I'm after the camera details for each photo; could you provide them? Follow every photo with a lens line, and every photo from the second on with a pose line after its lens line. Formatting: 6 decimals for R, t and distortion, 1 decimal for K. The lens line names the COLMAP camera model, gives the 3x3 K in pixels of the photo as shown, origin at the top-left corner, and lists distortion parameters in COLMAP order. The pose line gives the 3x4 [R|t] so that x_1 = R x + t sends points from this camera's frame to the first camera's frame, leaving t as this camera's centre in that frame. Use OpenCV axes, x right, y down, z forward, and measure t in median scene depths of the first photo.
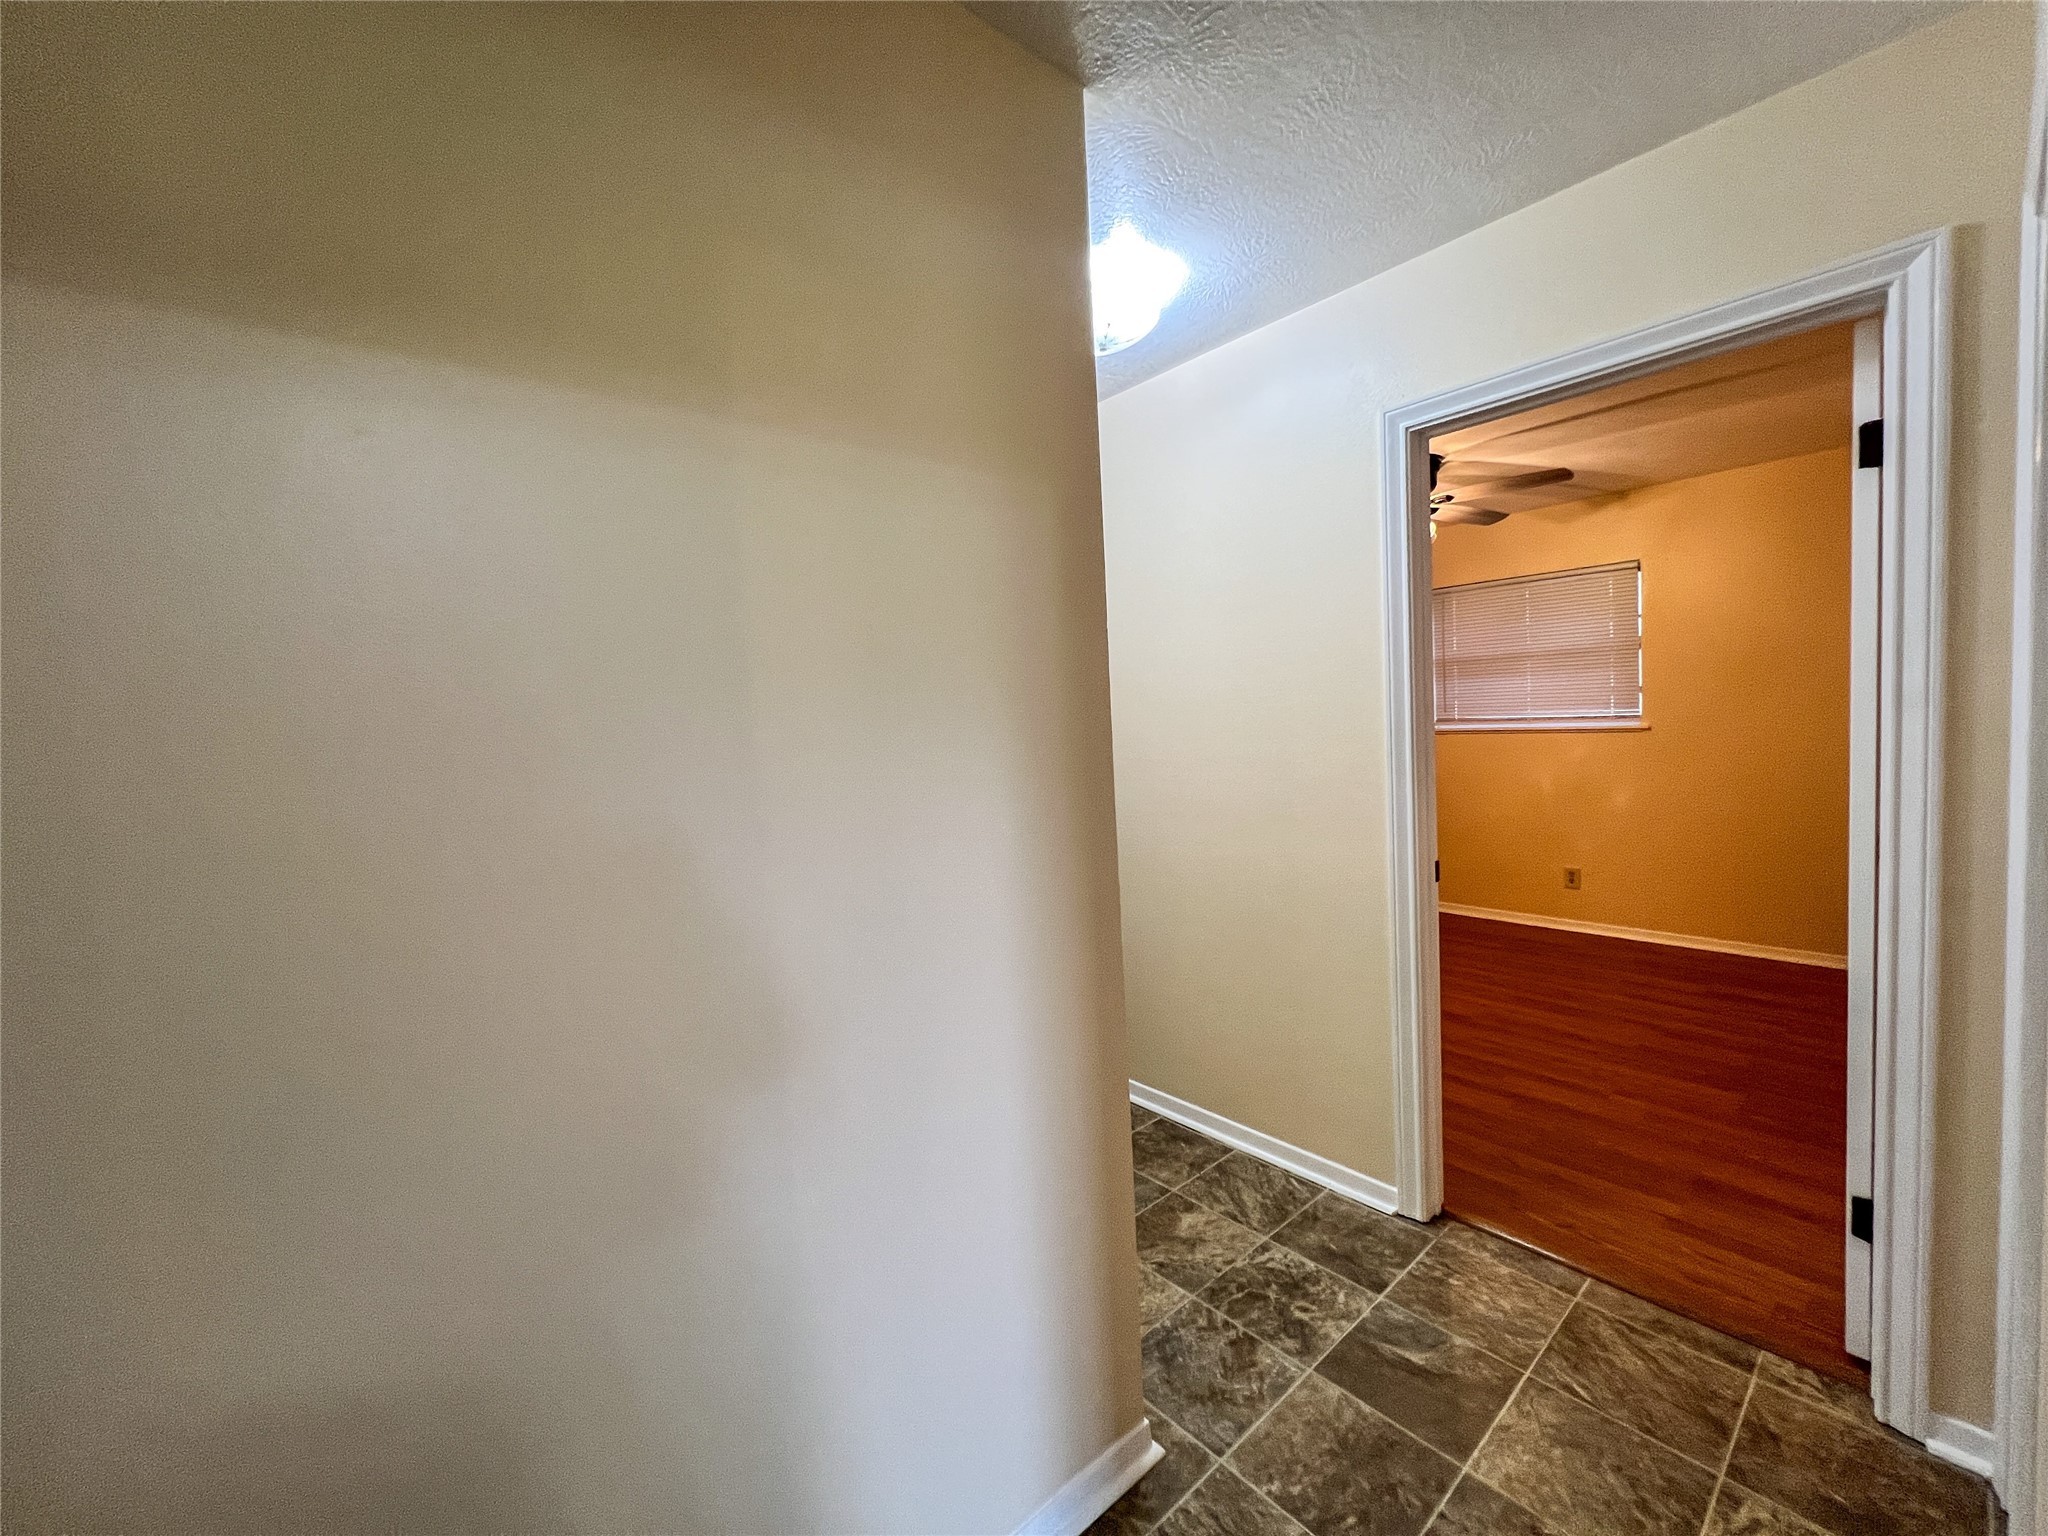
lens RADIAL K [[816.0, 0, 1010.8], [0, 816.0, 766.1], [0, 0, 1]] dist [-0.000267, 0.000610]
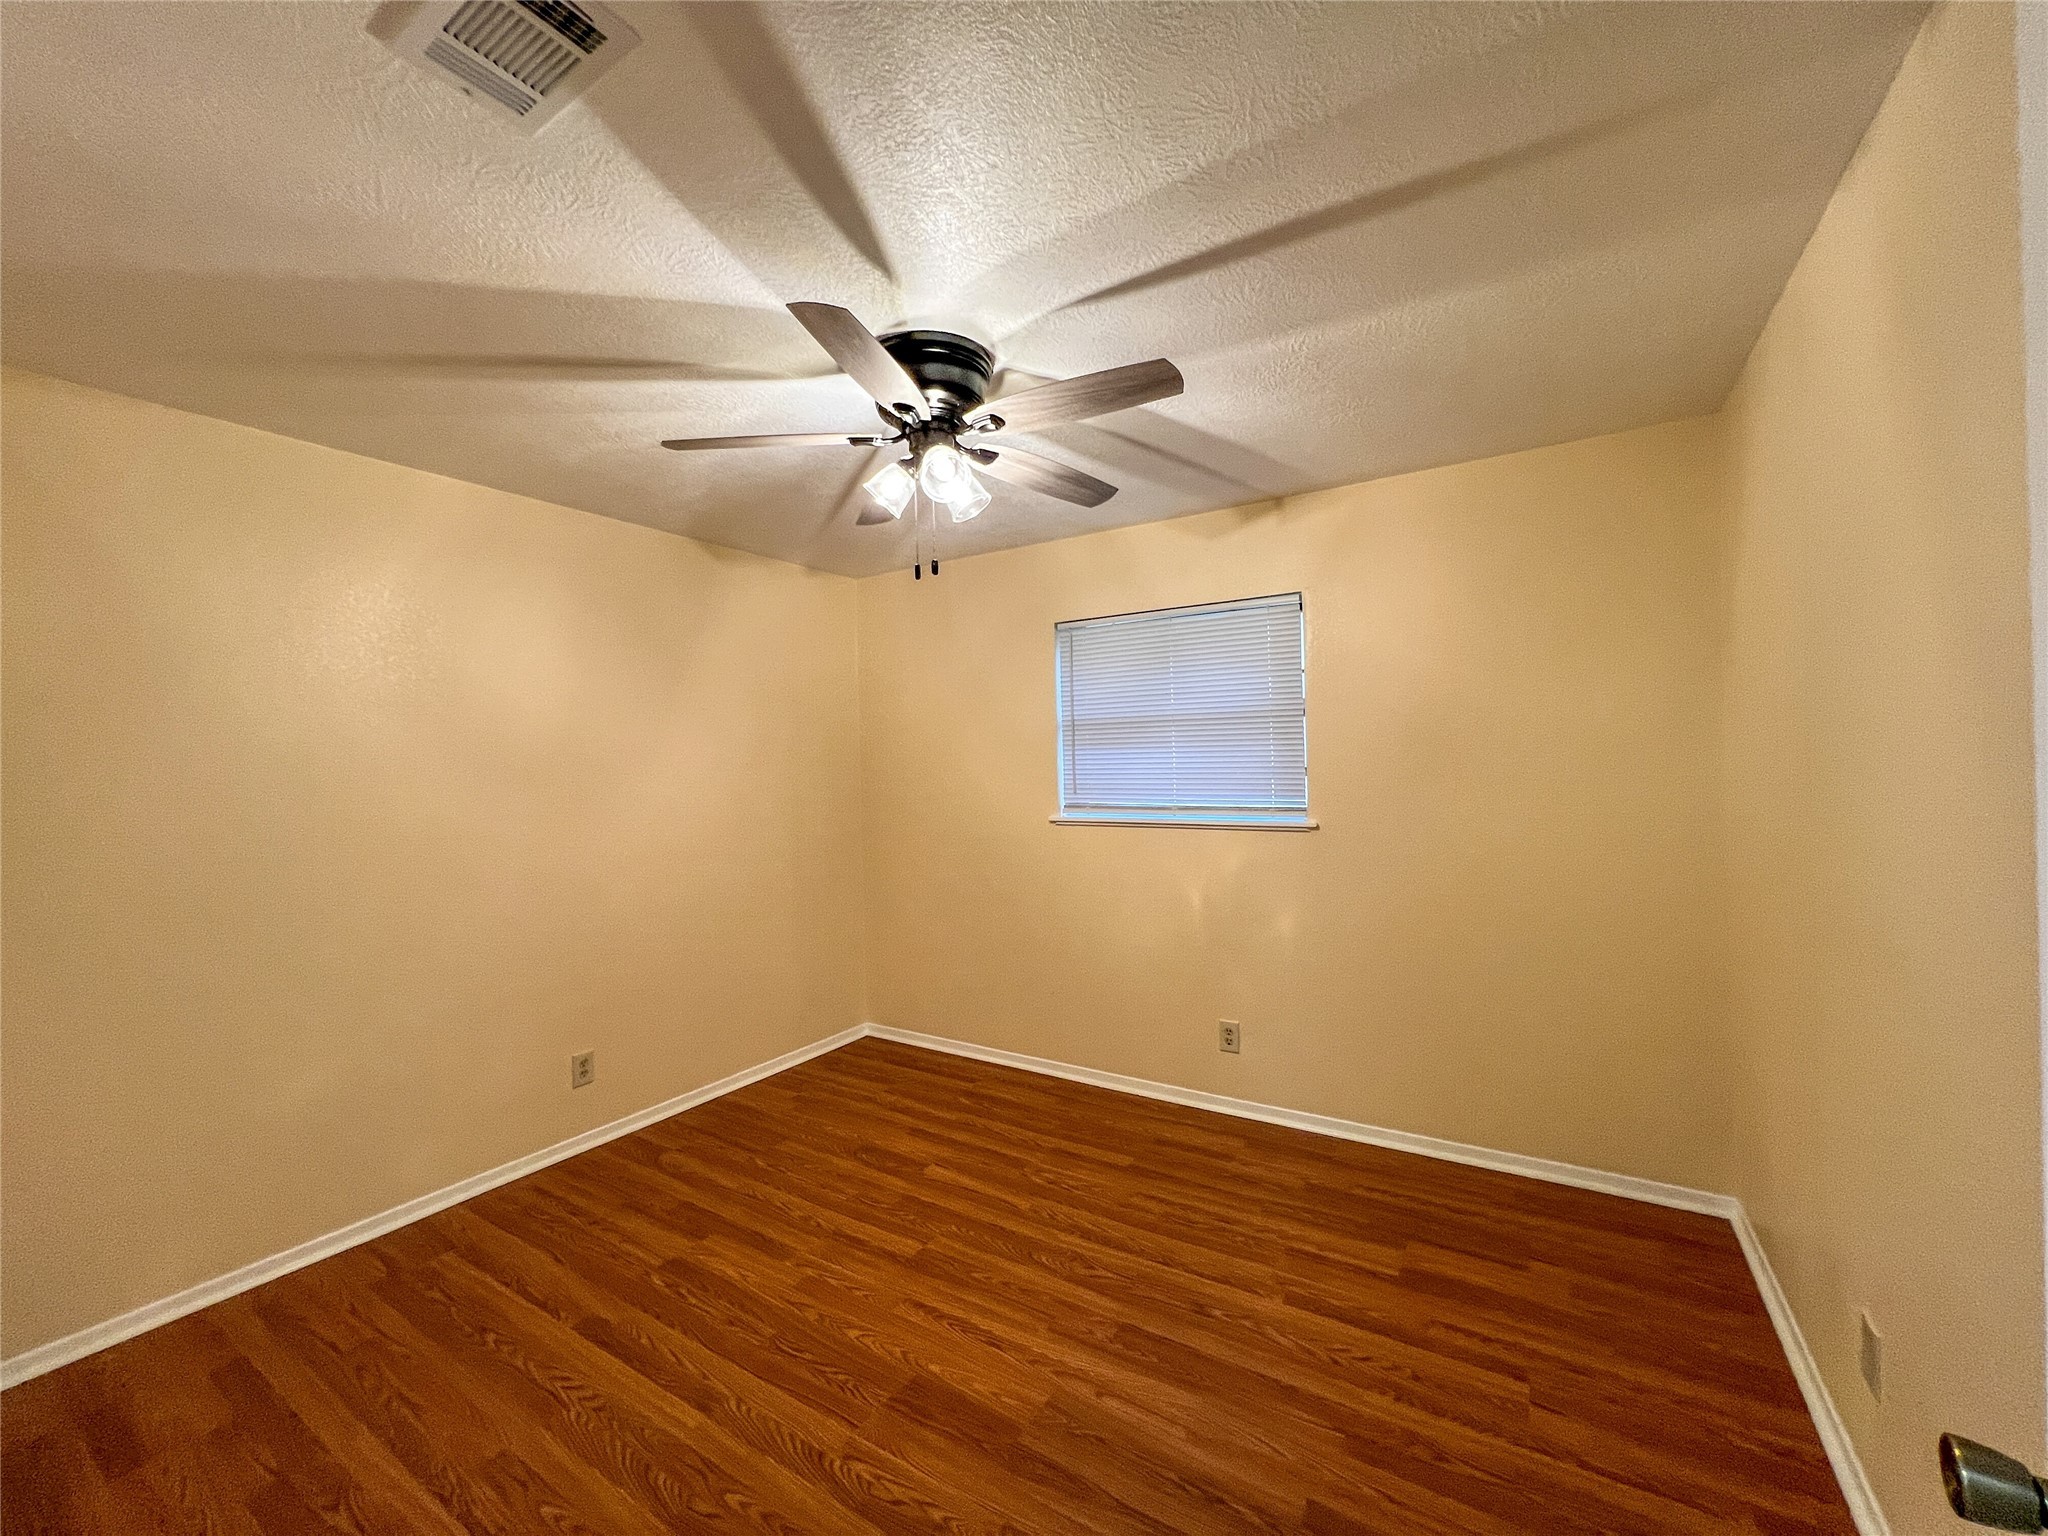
lens RADIAL K [[816.0, 0, 1010.8], [0, 816.0, 766.1], [0, 0, 1]] dist [-0.000267, 0.000610]
pose [[0.957157, 0.026544, 0.288350, 0.314329], [-0.005972, 0.997387, -0.071990, -0.044679], [-0.289508, 0.067184, 0.954815, 0.387758]]
